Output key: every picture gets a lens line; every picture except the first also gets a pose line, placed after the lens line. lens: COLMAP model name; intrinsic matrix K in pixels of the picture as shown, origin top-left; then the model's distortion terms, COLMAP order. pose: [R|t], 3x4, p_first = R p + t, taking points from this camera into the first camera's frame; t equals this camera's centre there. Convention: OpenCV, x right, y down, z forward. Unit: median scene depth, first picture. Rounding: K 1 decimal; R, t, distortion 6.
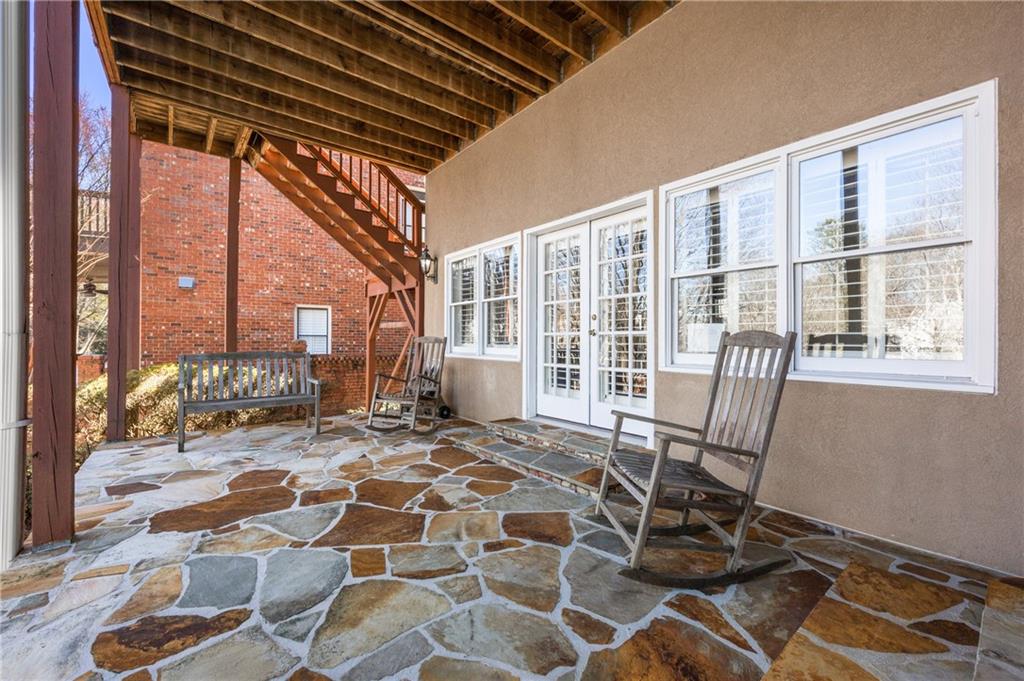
lens RADIAL K [[414.3, 0, 512.7], [0, 414.3, 338.5], [0, 0, 1]] dist [-0.006871, 0.000215]
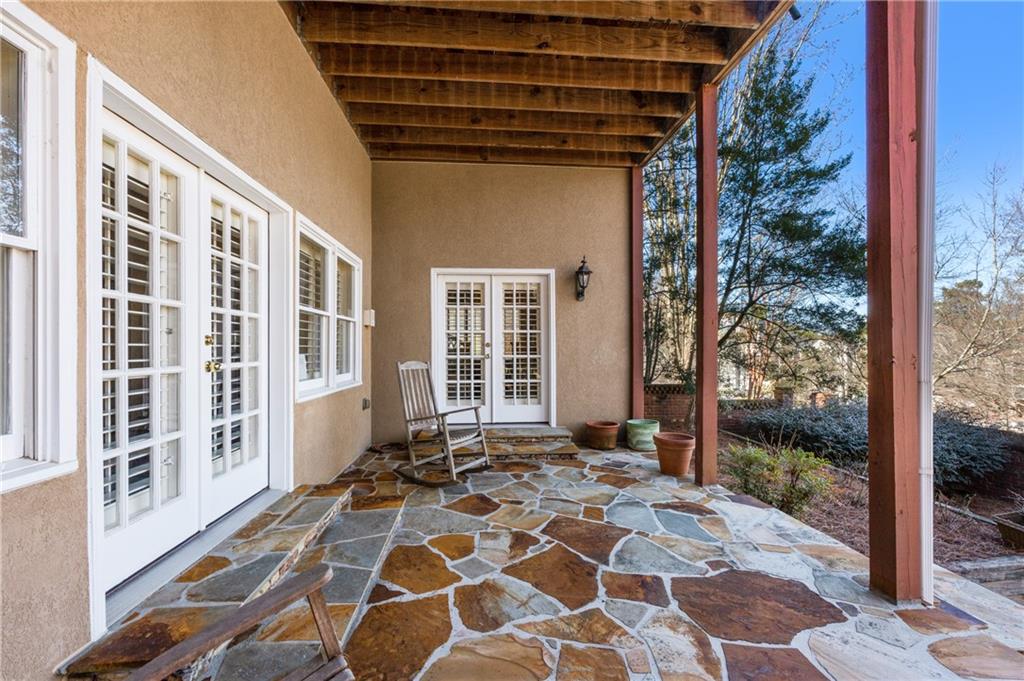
lens RADIAL K [[414.3, 0, 513.6], [0, 414.3, 346.7], [0, 0, 1]] dist [-0.006871, 0.000215]
pose [[-0.831994, -0.007336, 0.554736, -0.749070], [-0.012654, 0.999903, -0.005757, -0.064855], [-0.554640, -0.011809, -0.832006, 1.927649]]
